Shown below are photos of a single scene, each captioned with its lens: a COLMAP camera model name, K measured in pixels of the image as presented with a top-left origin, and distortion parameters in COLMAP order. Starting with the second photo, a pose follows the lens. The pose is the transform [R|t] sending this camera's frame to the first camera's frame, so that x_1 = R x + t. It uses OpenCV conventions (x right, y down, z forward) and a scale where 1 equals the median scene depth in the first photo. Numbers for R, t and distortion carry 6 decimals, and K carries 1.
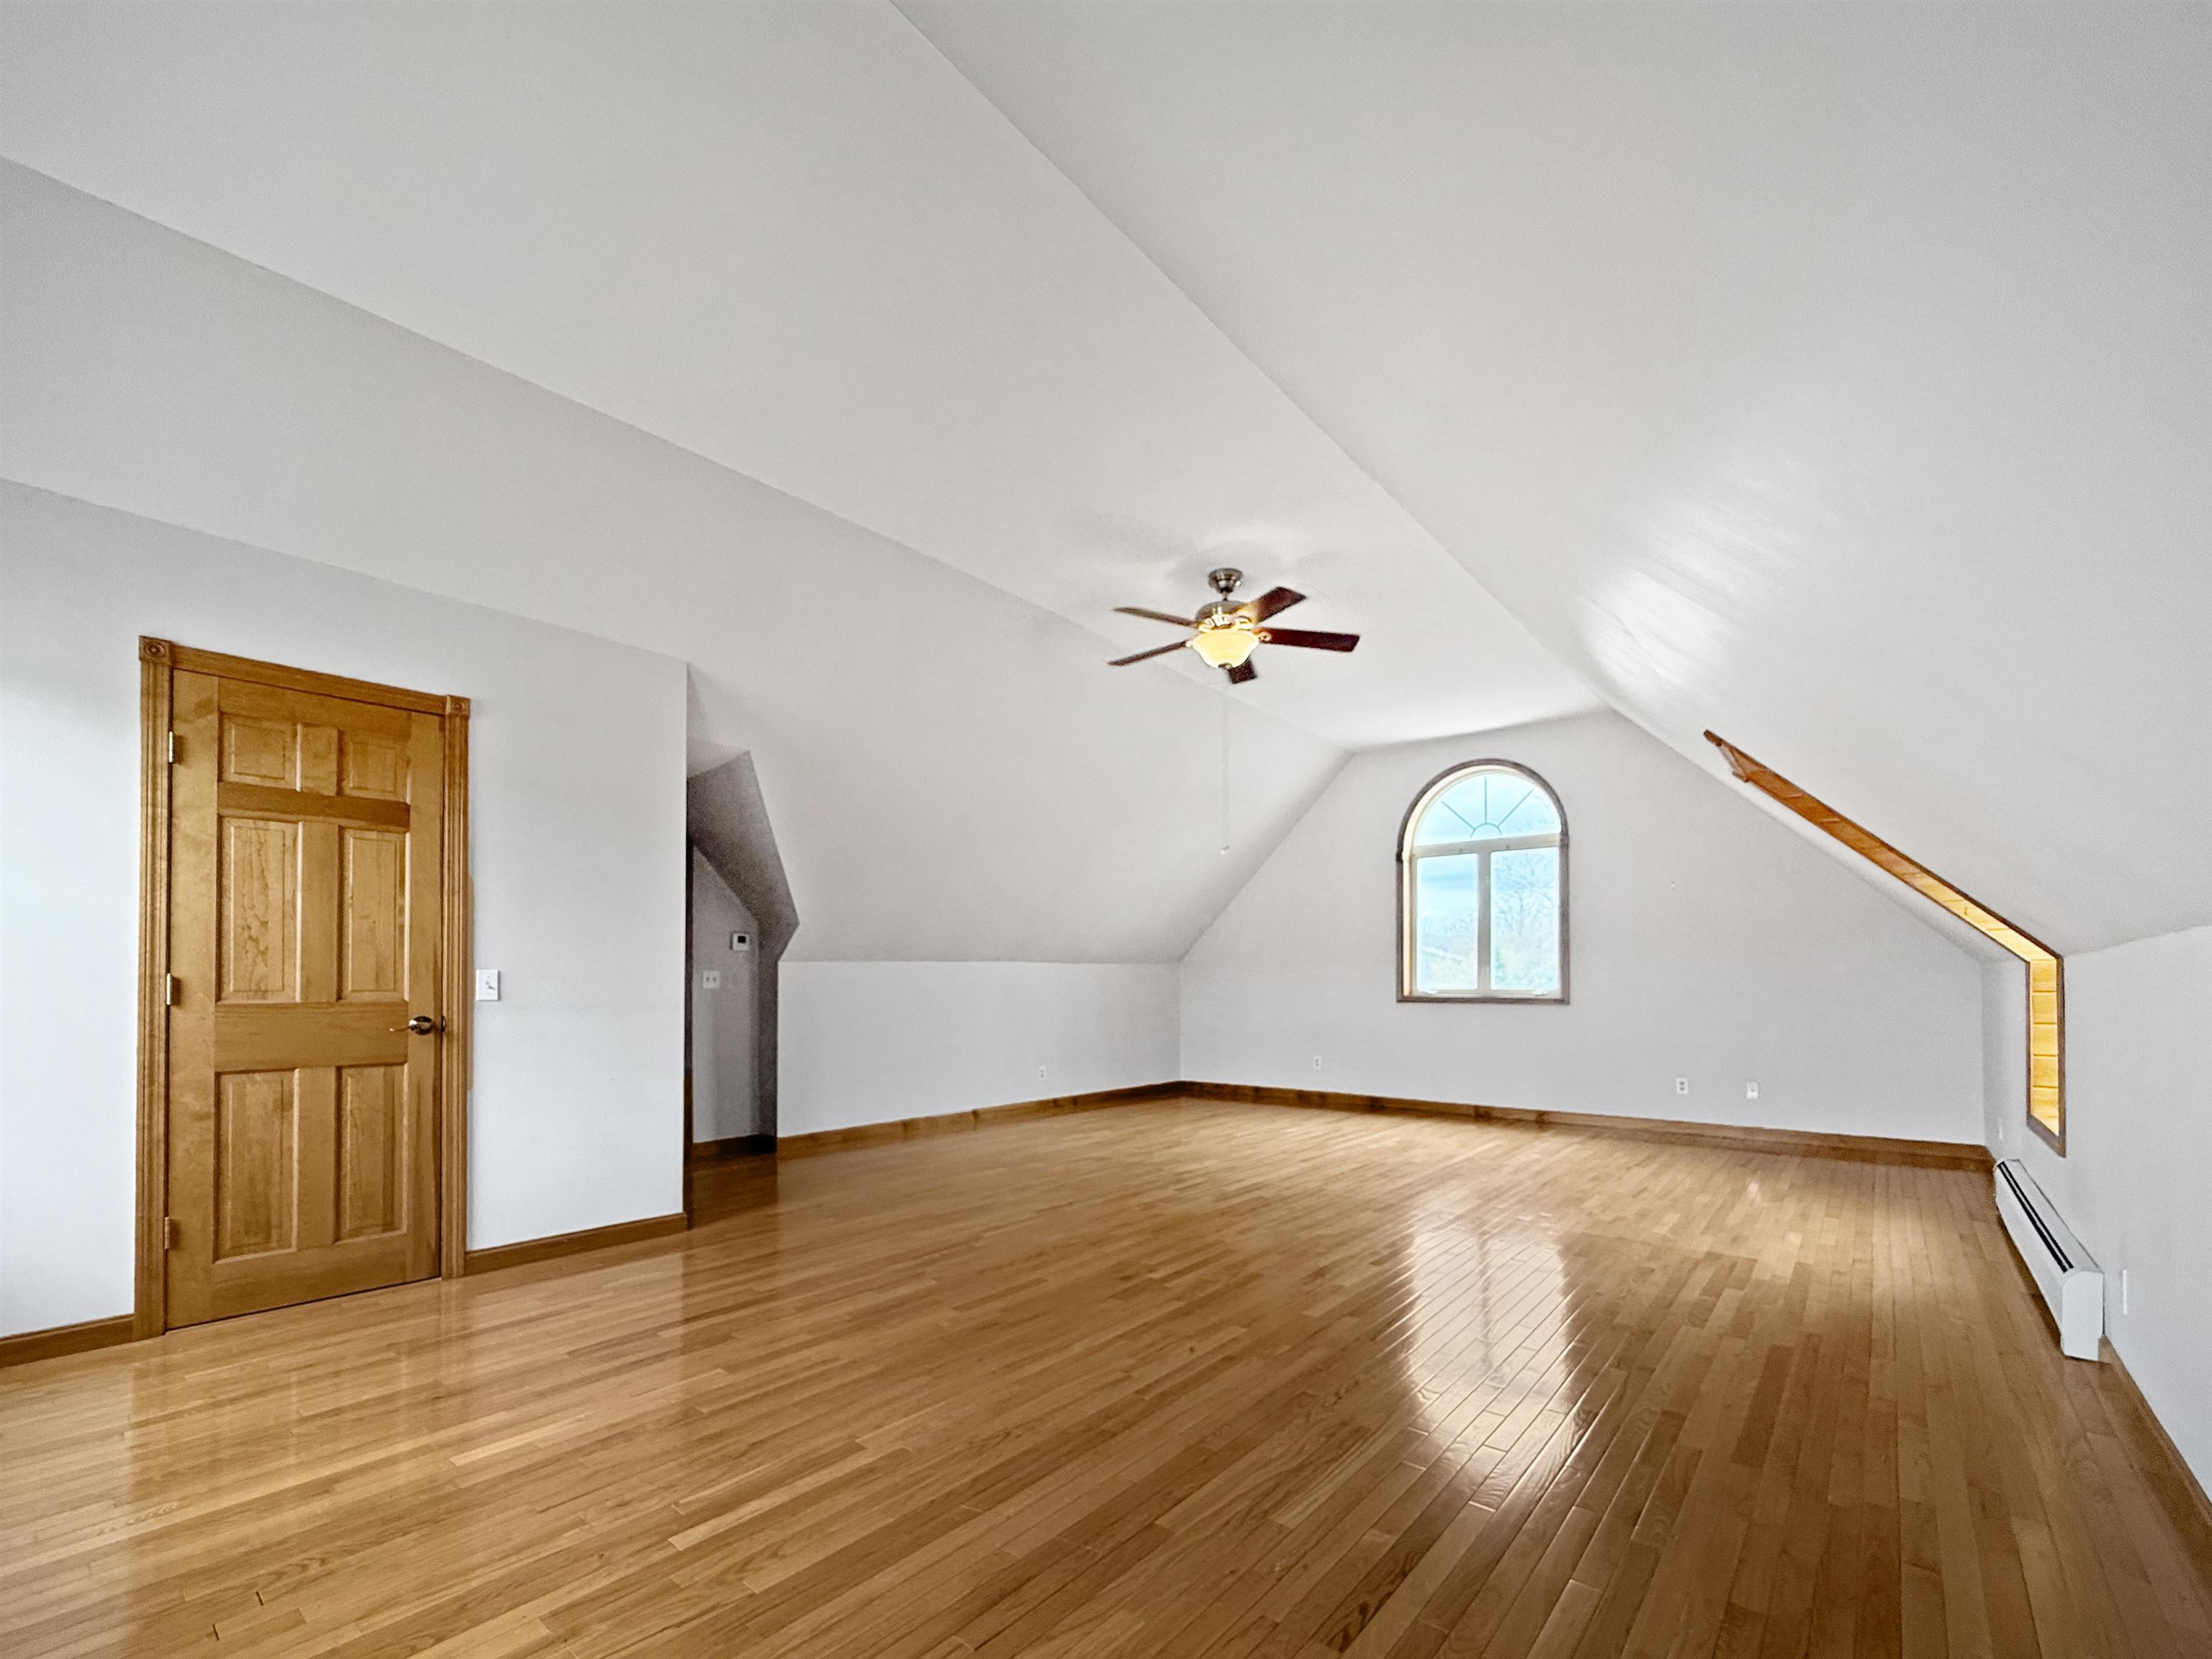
lens RADIAL K [[954.5, 0, 1106.0], [0, 954.5, 829.5], [0, 0, 1]] dist [-0.002402, 0.000041]
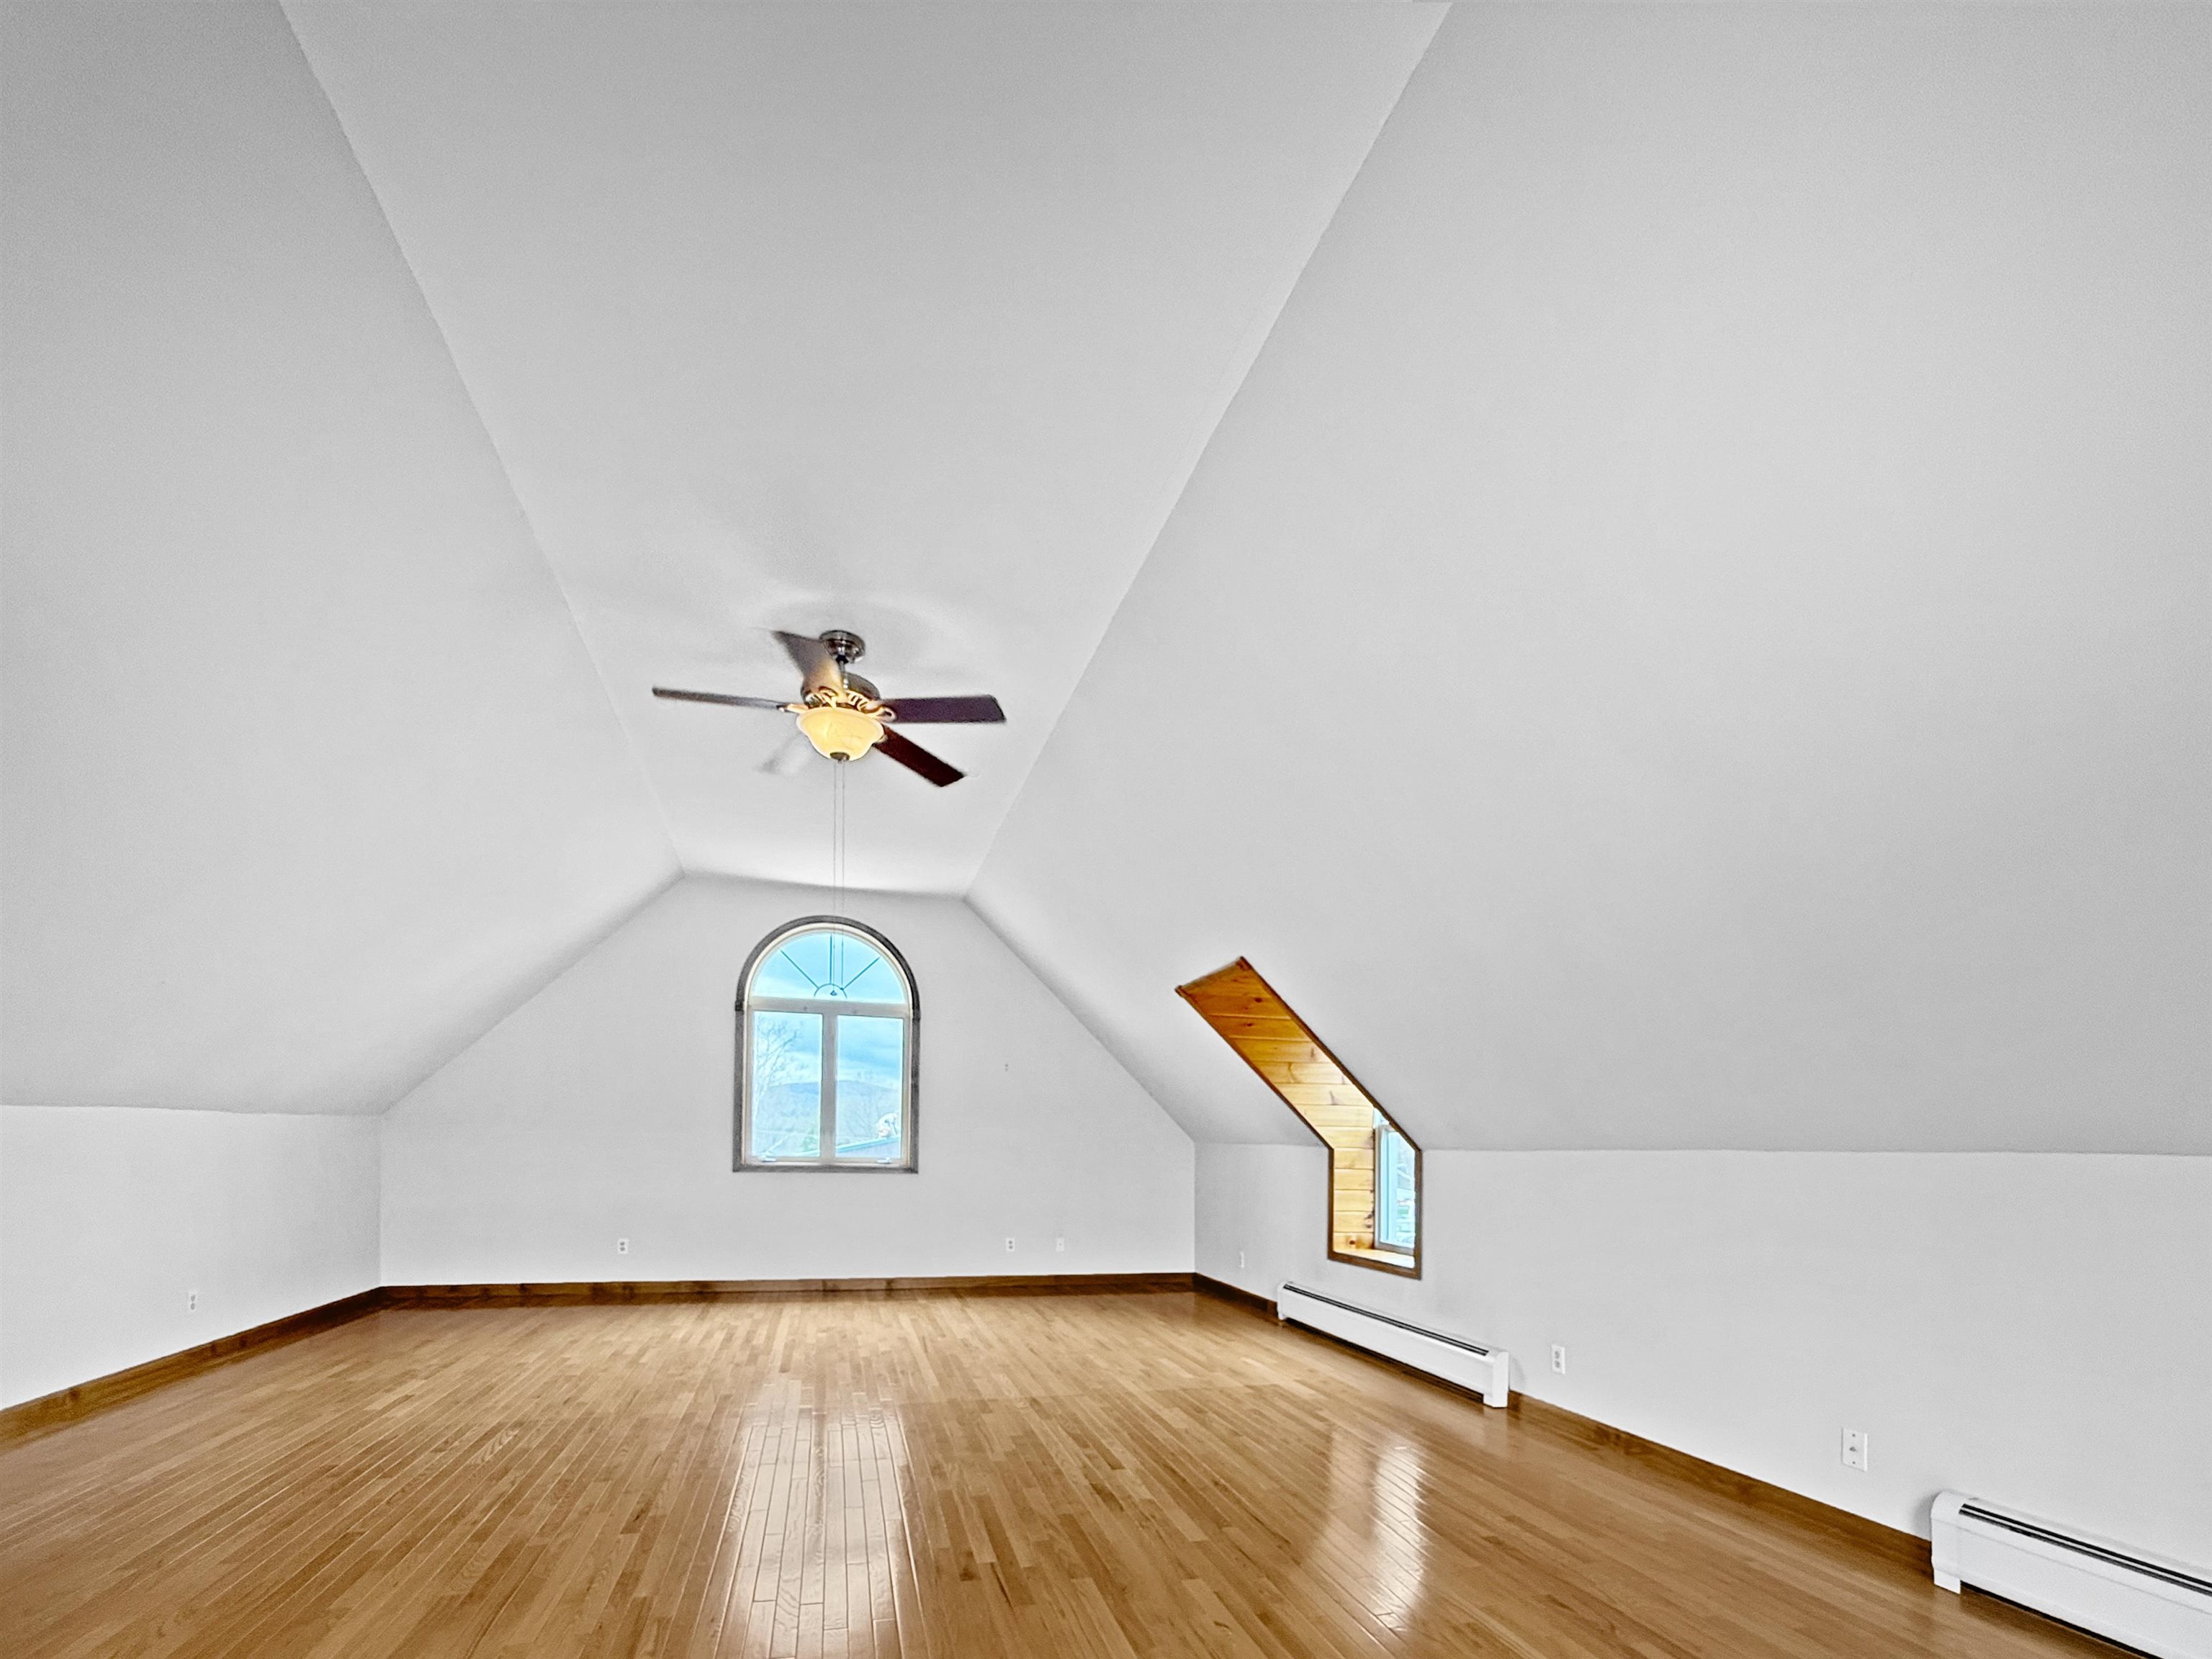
lens RADIAL K [[954.5, 0, 1106.0], [0, 954.5, 829.5], [0, 0, 1]] dist [-0.002402, 0.000041]
pose [[0.590353, 0.254889, 0.765843, -0.265136], [-0.140665, 0.966799, -0.213339, 0.009757], [-0.794794, 0.018217, 0.606606, 0.156113]]
